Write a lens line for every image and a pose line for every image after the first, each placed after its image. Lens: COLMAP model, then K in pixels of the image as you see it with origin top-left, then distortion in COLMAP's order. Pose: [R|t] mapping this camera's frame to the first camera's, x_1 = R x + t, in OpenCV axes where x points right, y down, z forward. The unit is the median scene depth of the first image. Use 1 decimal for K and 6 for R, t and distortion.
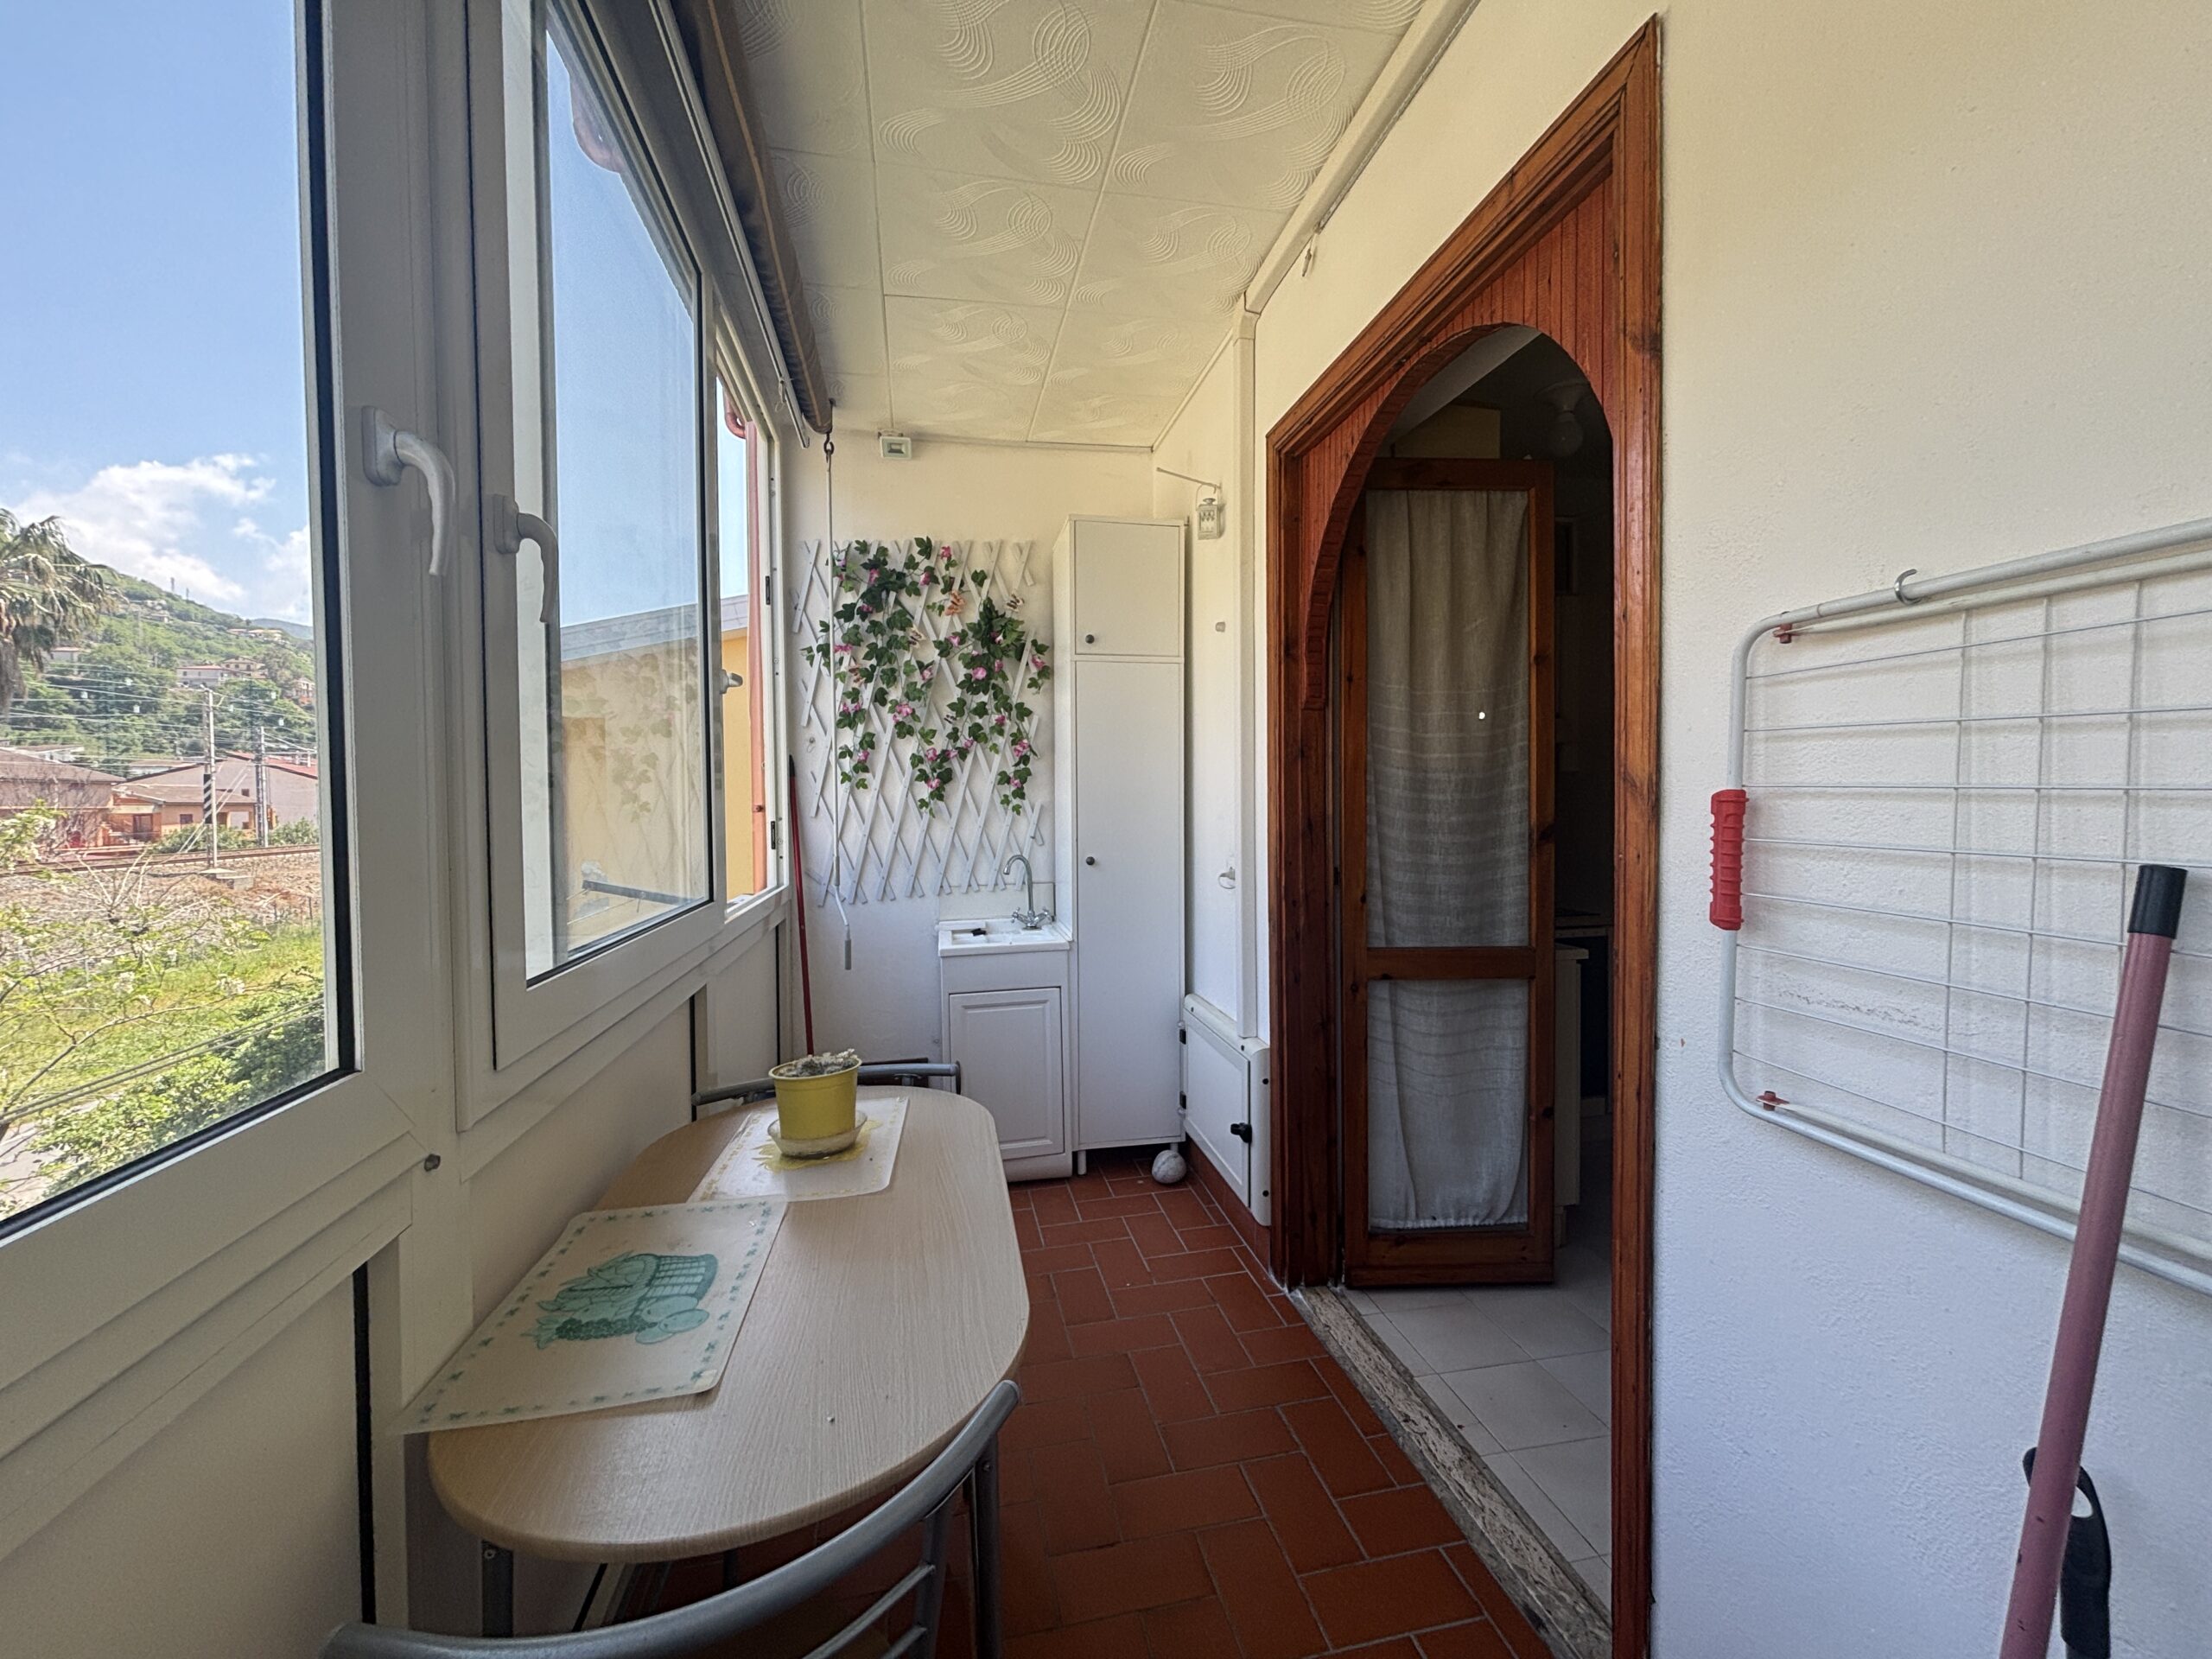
lens RADIAL K [[891.4, 0, 1104.5], [0, 891.4, 824.6], [0, 0, 1]] dist [-0.002323, -0.000290]
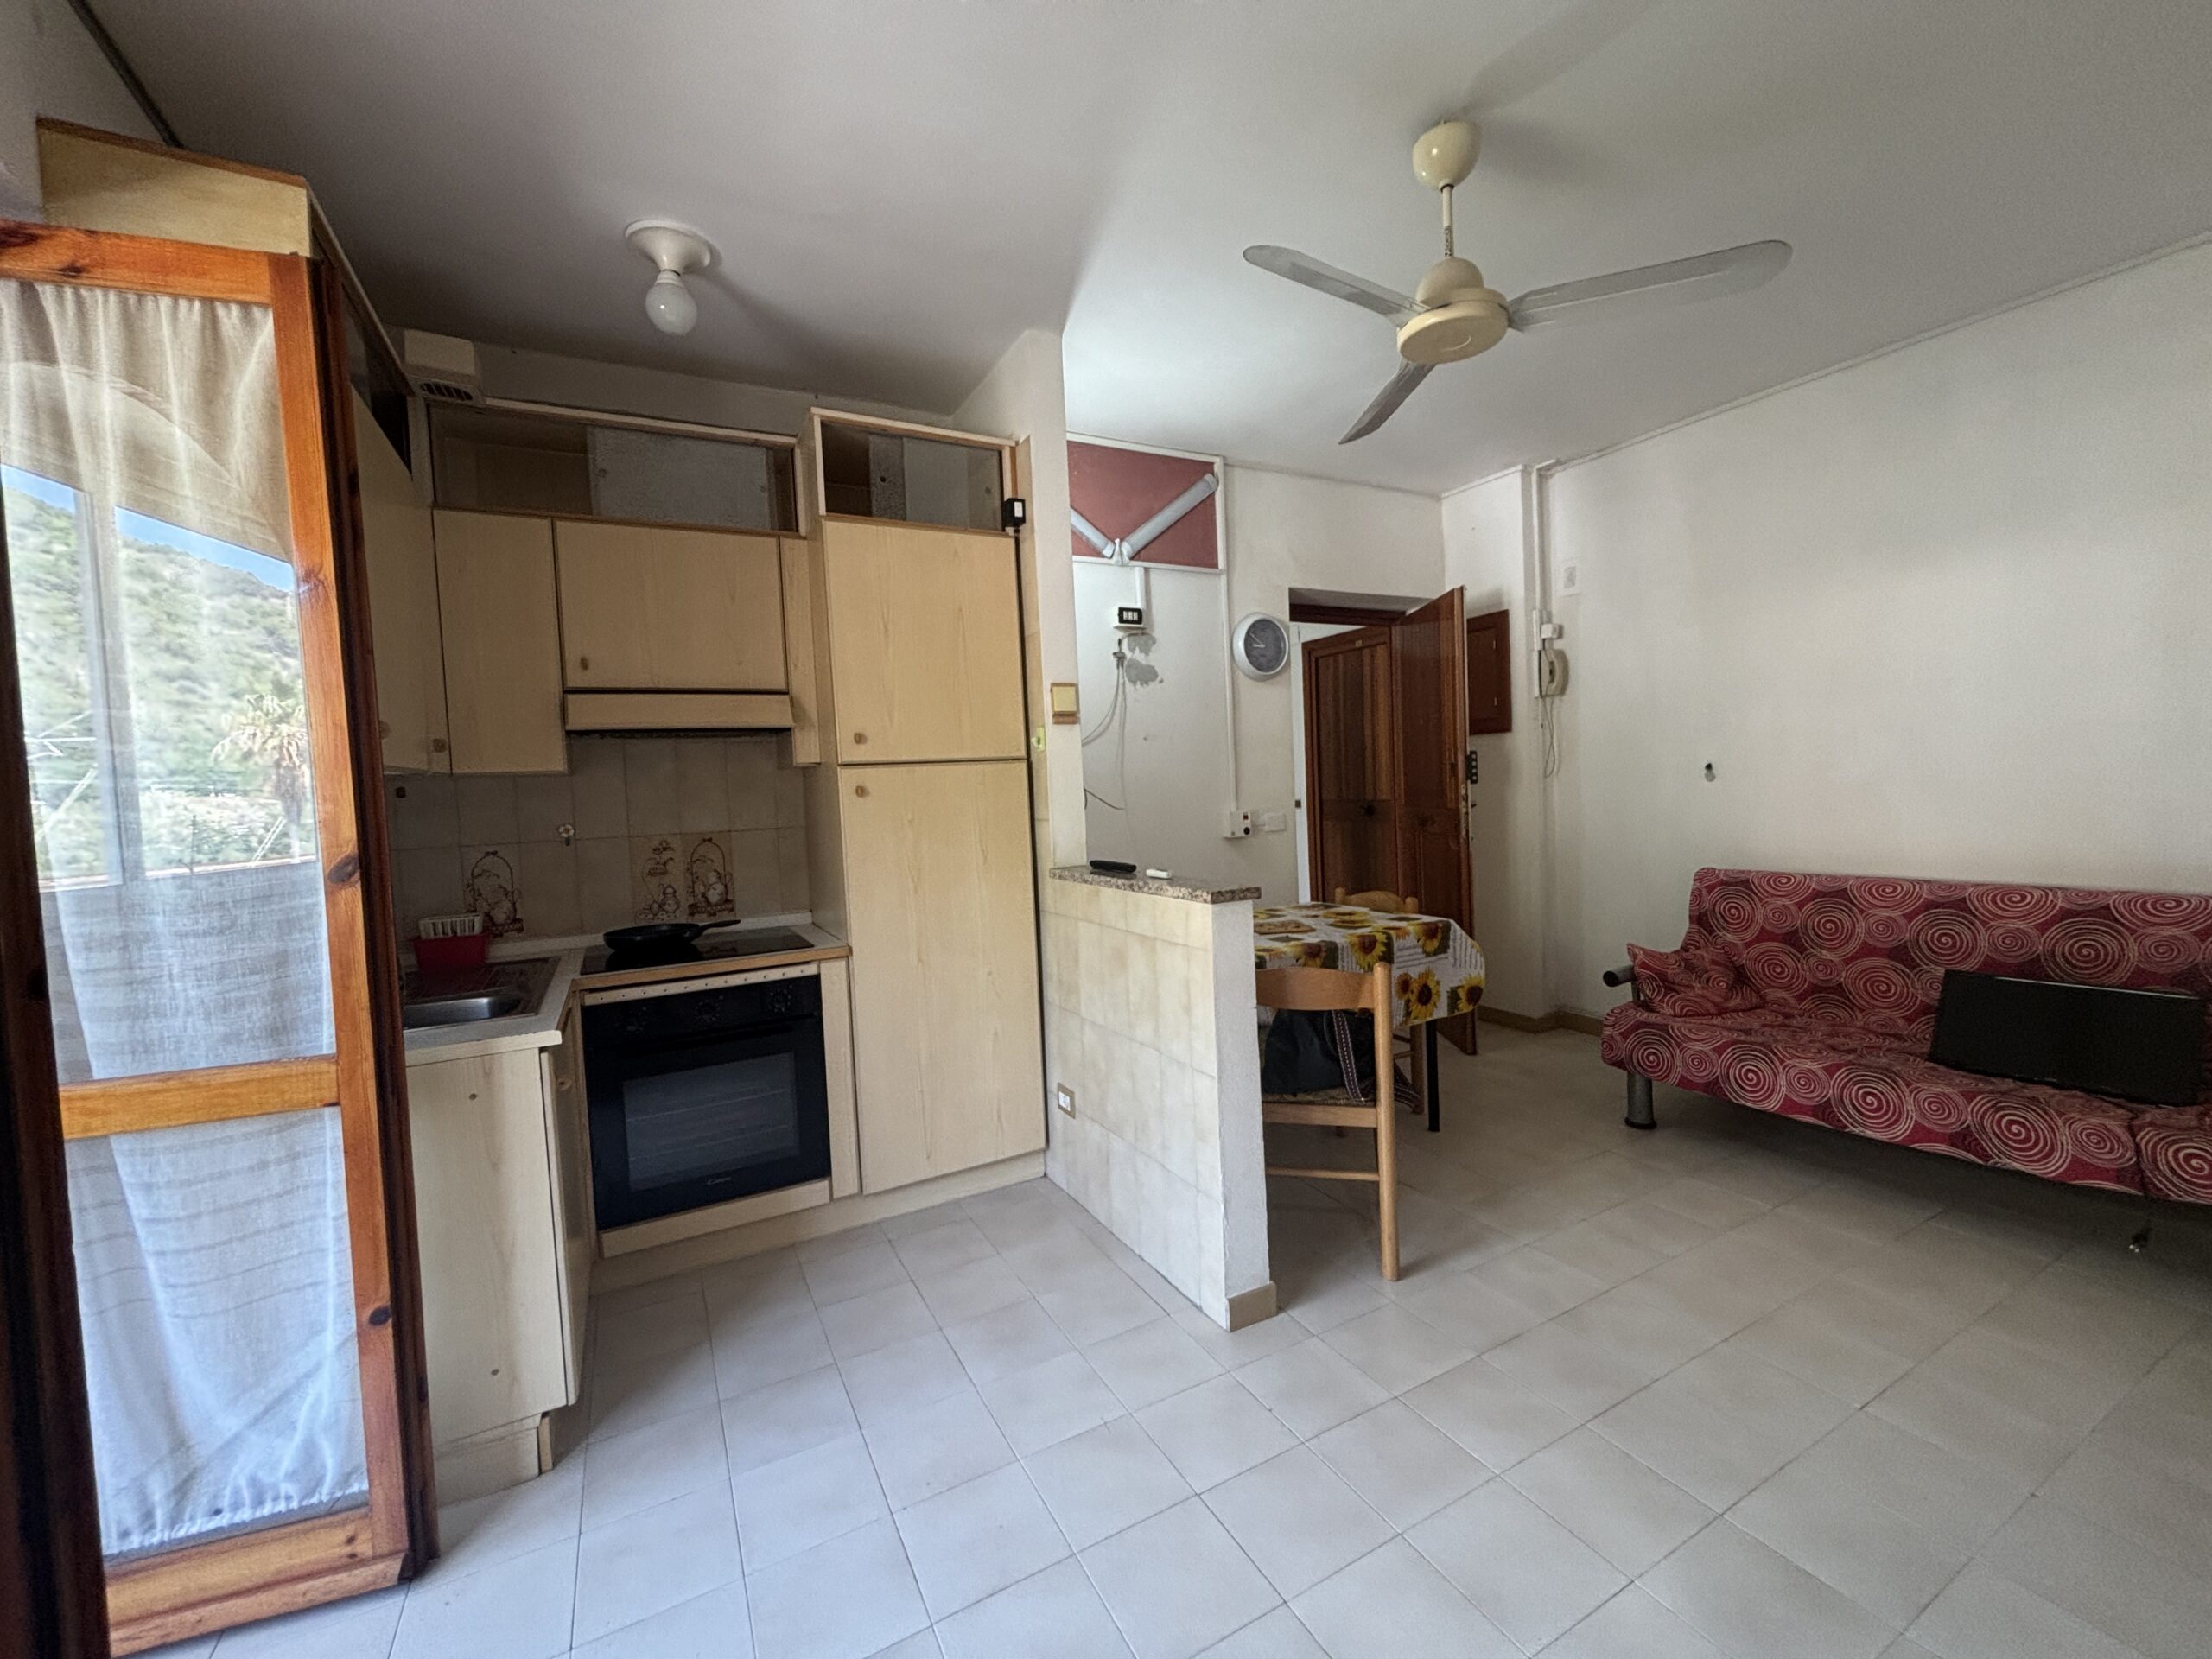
lens RADIAL K [[891.4, 0, 1105.5], [0, 891.4, 824.7], [0, 0, 1]] dist [-0.002323, -0.000290]
pose [[0.953917, -0.050810, 0.295738, 0.801897], [0.046974, 0.998695, 0.020065, -0.009503], [-0.296372, -0.005248, 0.955058, 0.251167]]
